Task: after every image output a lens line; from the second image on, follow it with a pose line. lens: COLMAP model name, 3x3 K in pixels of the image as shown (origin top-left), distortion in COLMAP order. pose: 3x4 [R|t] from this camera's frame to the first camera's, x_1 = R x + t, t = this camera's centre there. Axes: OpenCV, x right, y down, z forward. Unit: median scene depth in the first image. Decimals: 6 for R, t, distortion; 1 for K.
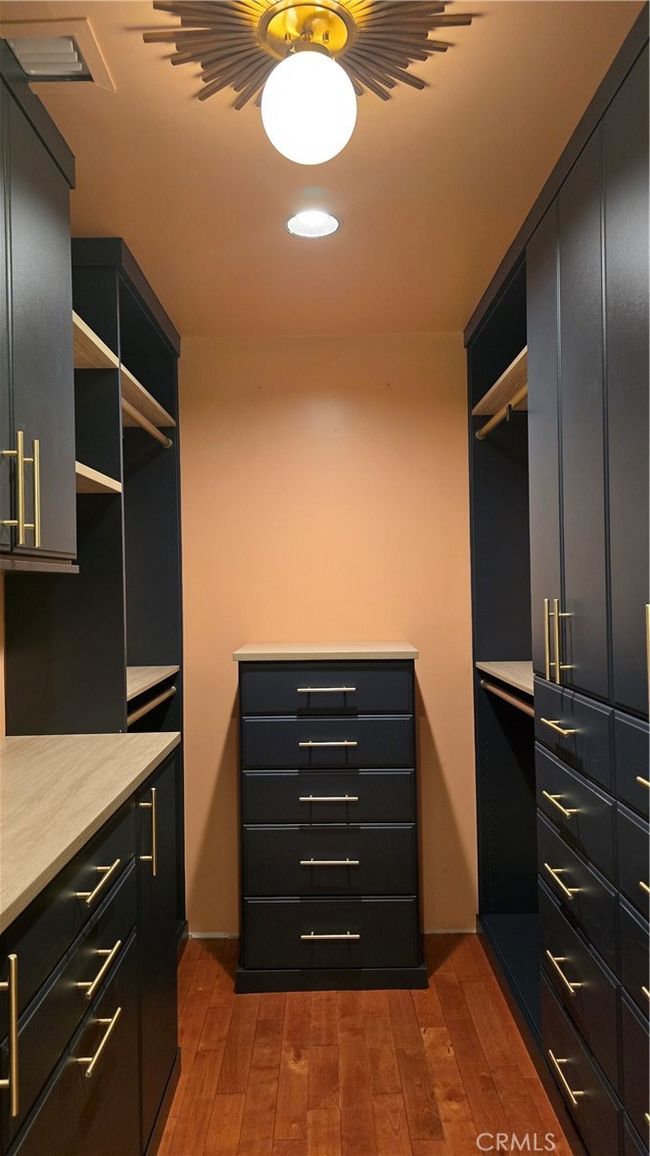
lens RADIAL K [[774.6, 0, 322.6], [0, 774.6, 592.1], [0, 0, 1]] dist [0.057660, -0.054923]
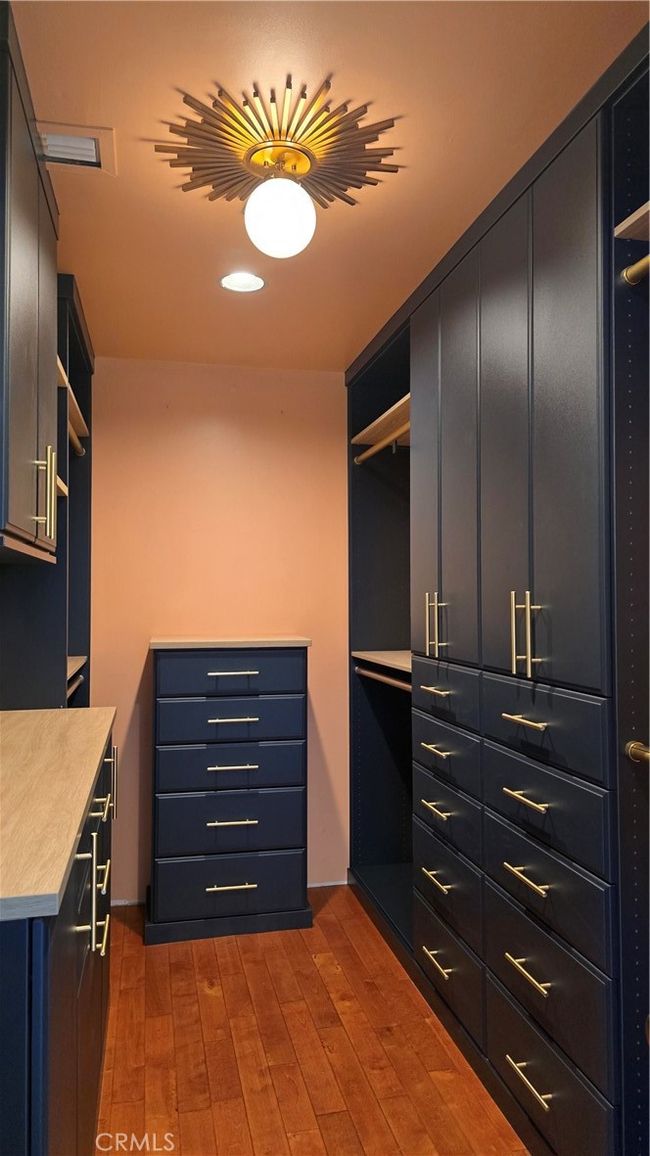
lens RADIAL K [[774.6, 0, 322.6], [0, 774.6, 592.1], [0, 0, 1]] dist [0.057660, -0.054923]
pose [[0.976152, 0.017119, 0.216411, -0.130126], [-0.013518, 0.999745, -0.018106, 0.026418], [-0.216666, 0.014749, 0.976134, -0.179146]]
